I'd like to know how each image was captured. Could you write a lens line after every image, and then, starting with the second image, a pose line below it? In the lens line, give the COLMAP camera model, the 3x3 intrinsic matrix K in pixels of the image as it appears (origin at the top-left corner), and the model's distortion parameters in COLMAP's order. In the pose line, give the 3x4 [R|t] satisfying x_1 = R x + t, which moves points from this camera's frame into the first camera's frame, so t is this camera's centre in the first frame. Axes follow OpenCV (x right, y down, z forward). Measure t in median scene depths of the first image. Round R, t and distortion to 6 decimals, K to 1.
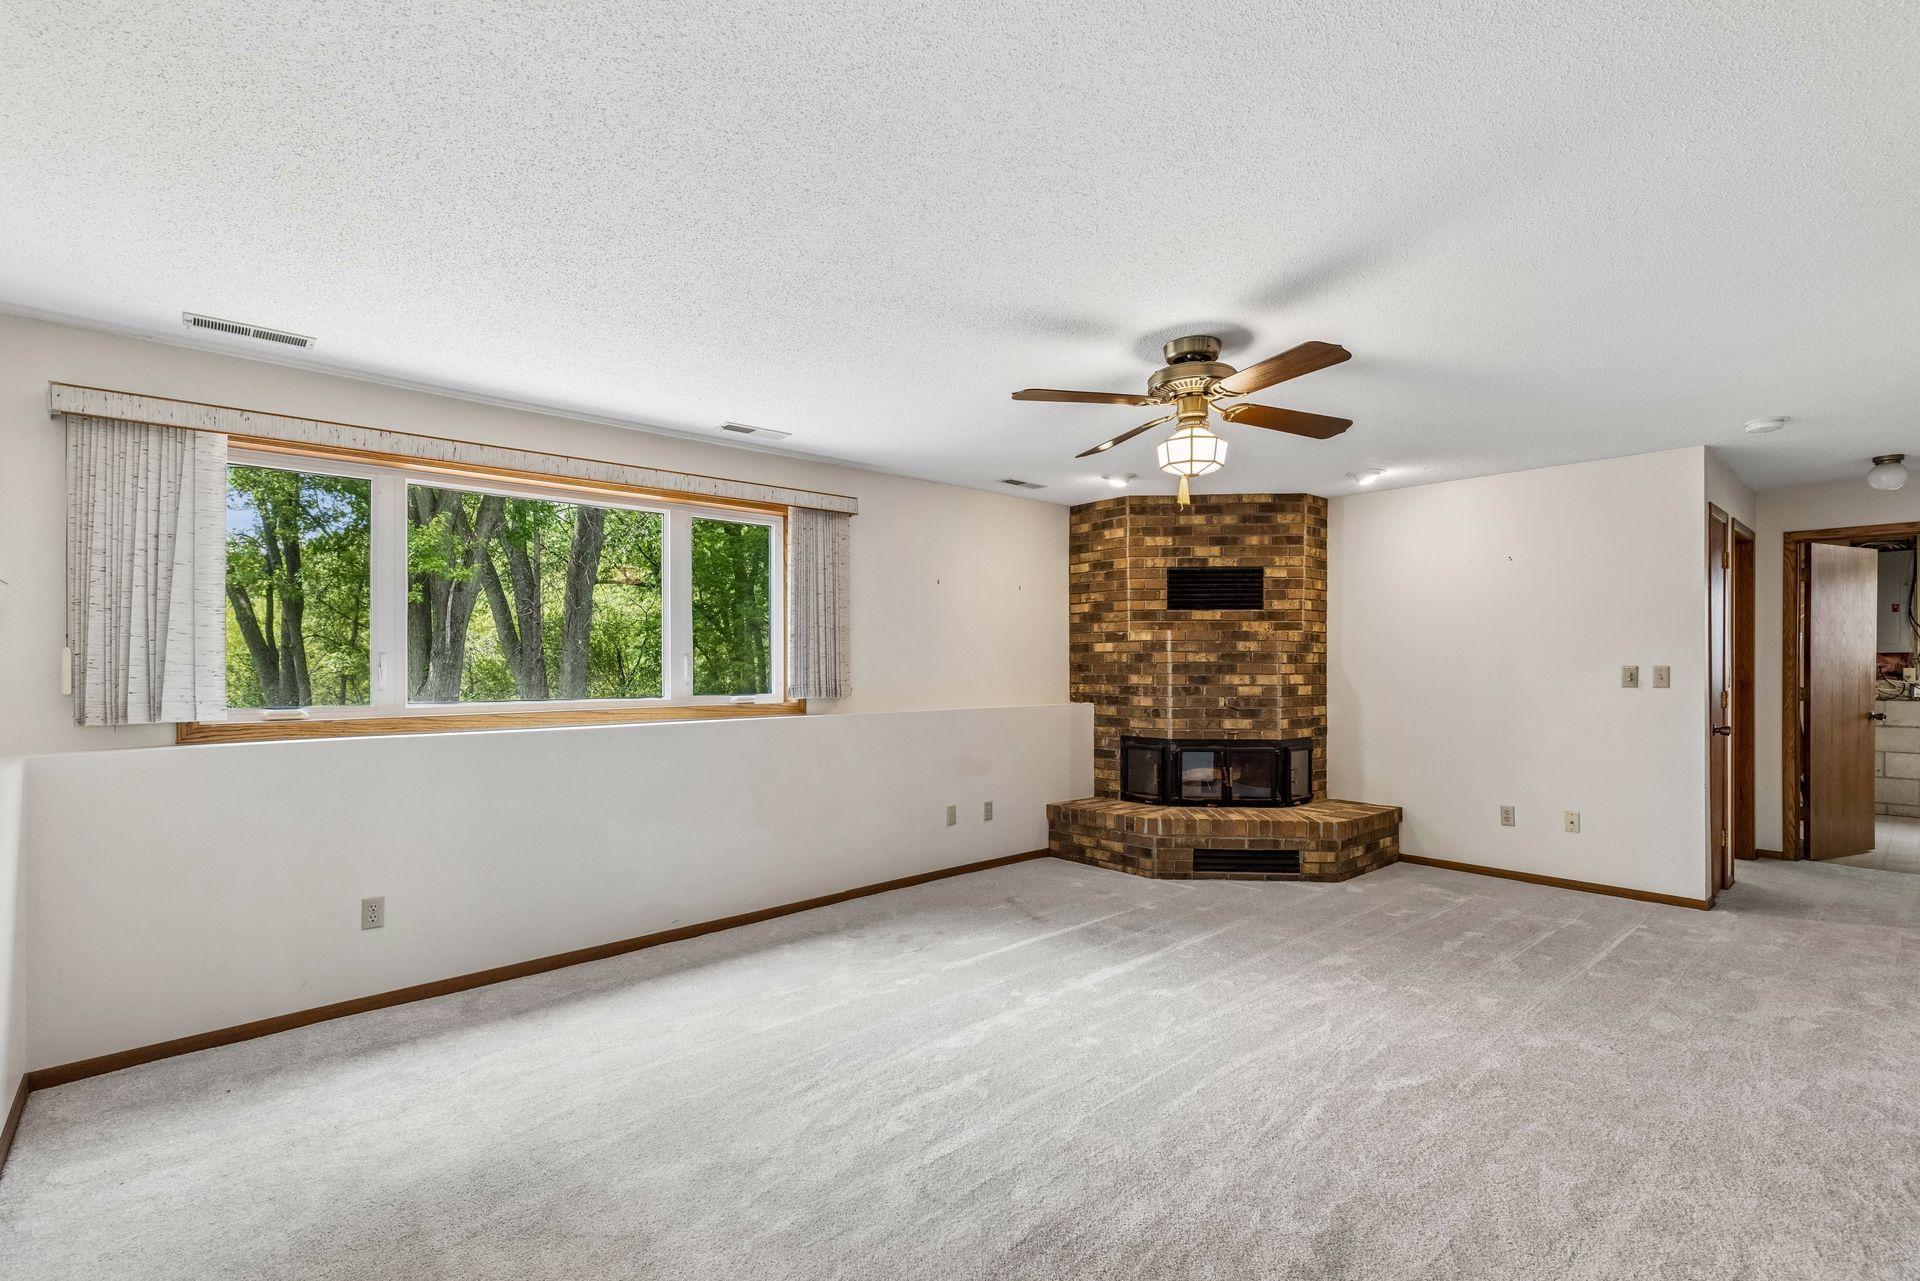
lens RADIAL K [[876.3, 0, 960.0], [0, 876.3, 649.4], [0, 0, 1]] dist [0.007586, -0.000236]
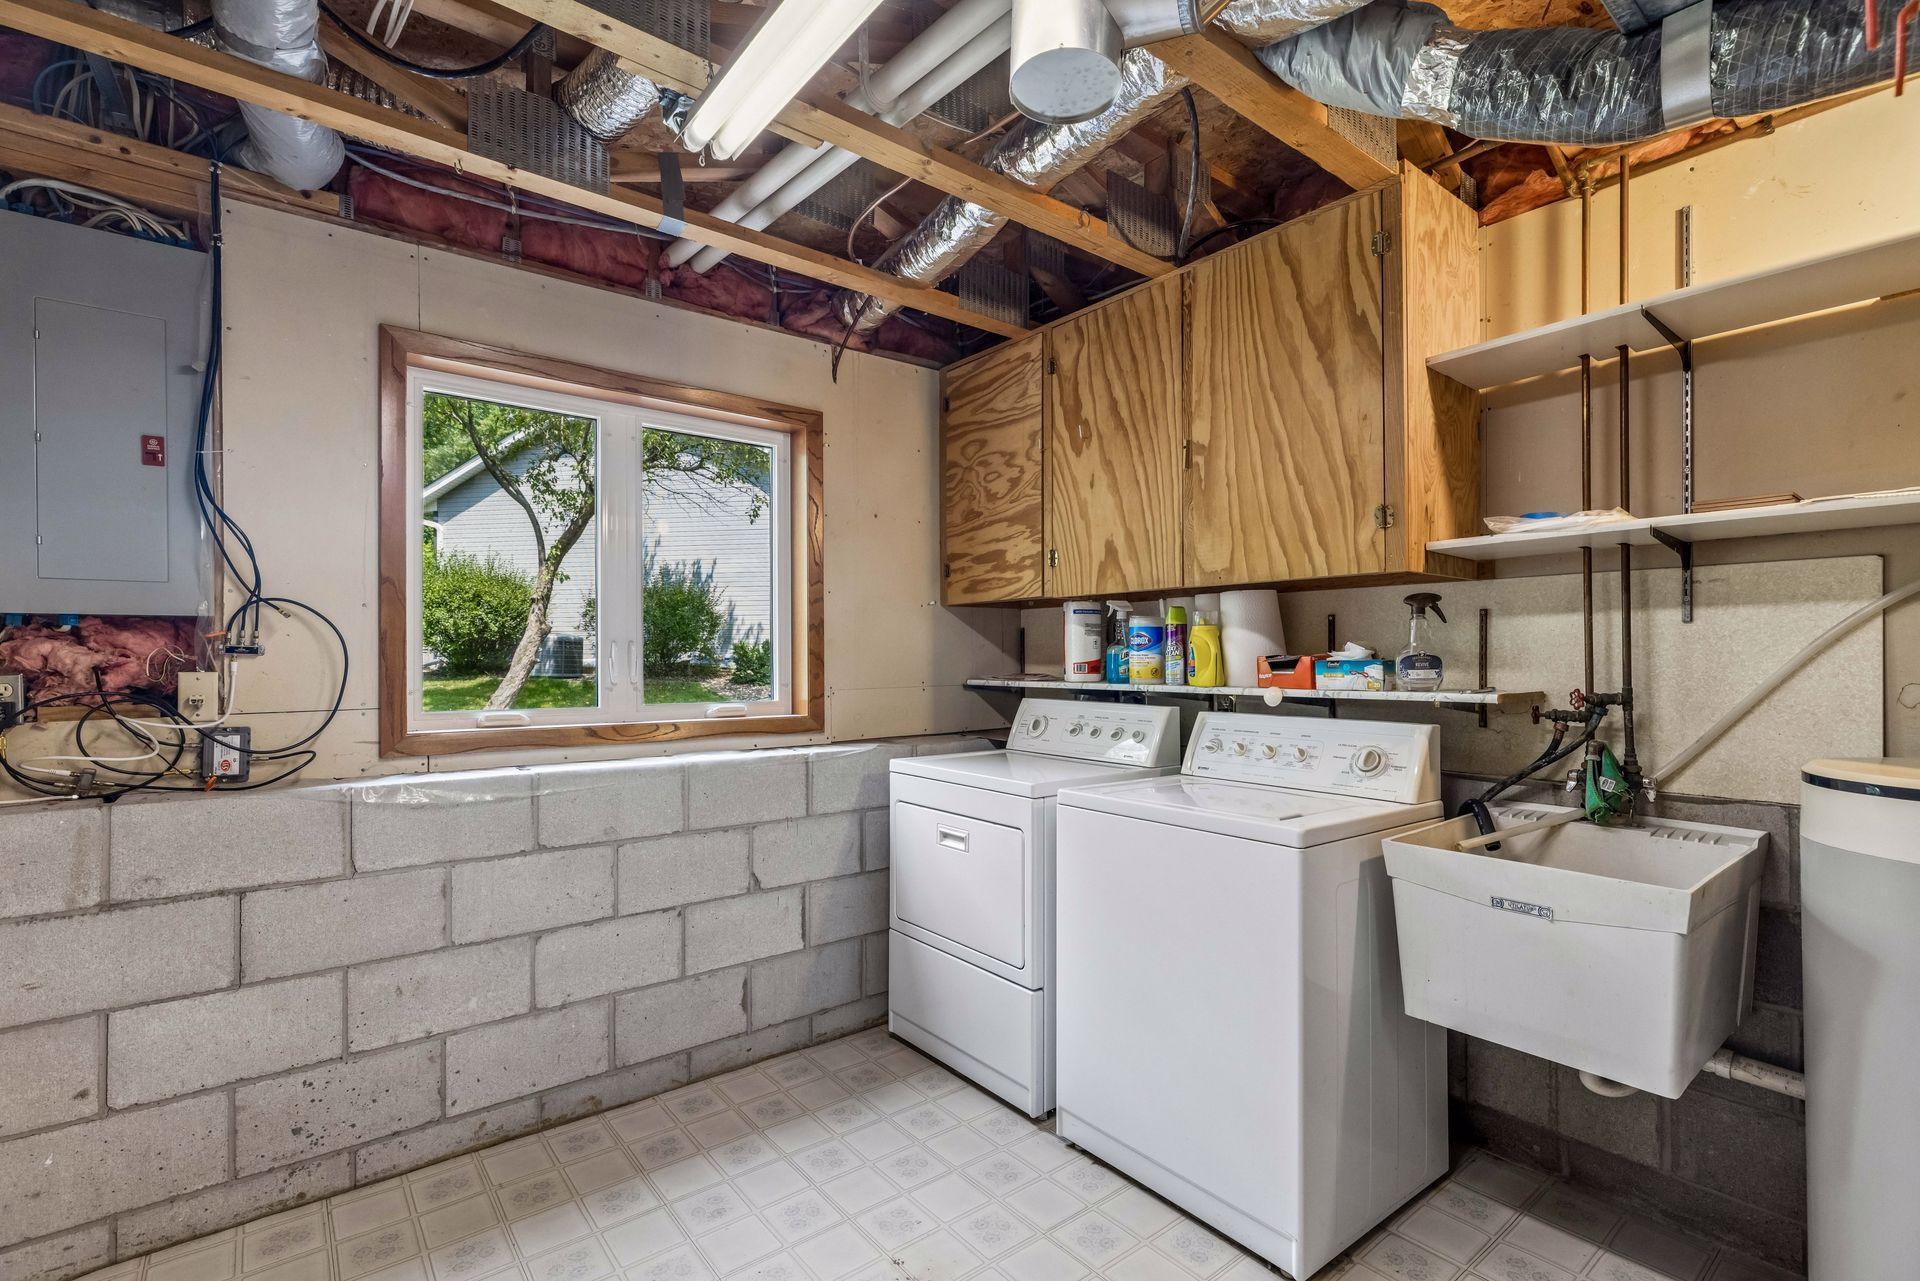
lens RADIAL K [[876.3, 0, 958.7], [0, 876.3, 649.4], [0, 0, 1]] dist [0.007586, -0.000236]
pose [[0.064336, -0.002681, 0.997925, 0.811415], [0.003388, 0.999991, 0.002468, 0.014166], [-0.997923, 0.003223, 0.064344, 0.742237]]
